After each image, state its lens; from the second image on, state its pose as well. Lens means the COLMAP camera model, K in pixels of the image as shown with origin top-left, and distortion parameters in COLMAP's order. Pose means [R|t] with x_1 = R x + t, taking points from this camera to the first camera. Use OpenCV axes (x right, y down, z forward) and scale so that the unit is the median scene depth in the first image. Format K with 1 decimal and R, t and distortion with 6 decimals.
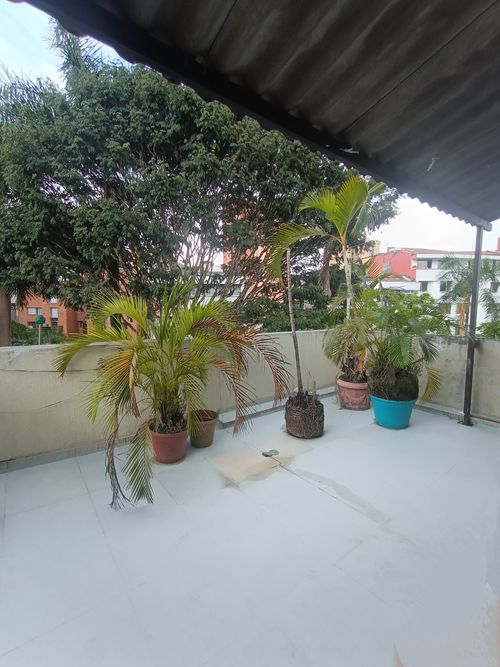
lens RADIAL K [[296.8, 0, 250.0], [0, 296.8, 333.5], [0, 0, 1]] dist [0.002601, 0.000564]
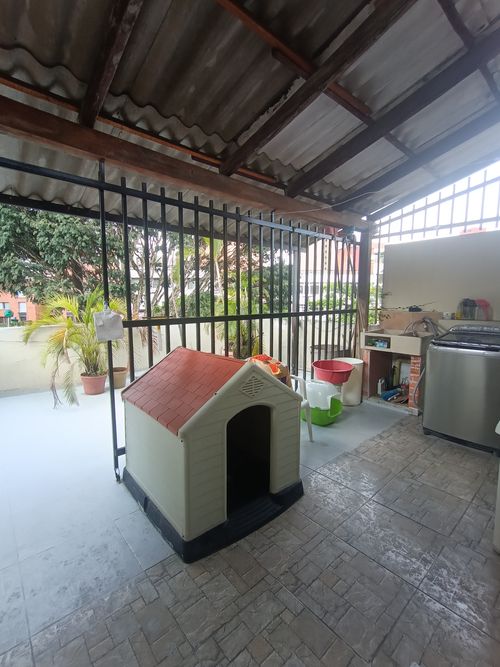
lens RADIAL K [[296.8, 0, 250.0], [0, 296.8, 333.5], [0, 0, 1]] dist [0.002601, 0.000564]
pose [[0.997566, -0.009662, 0.069057, 0.185385], [0.008258, 0.999754, 0.020586, 0.019118], [-0.069239, -0.019966, 0.997400, -0.274848]]
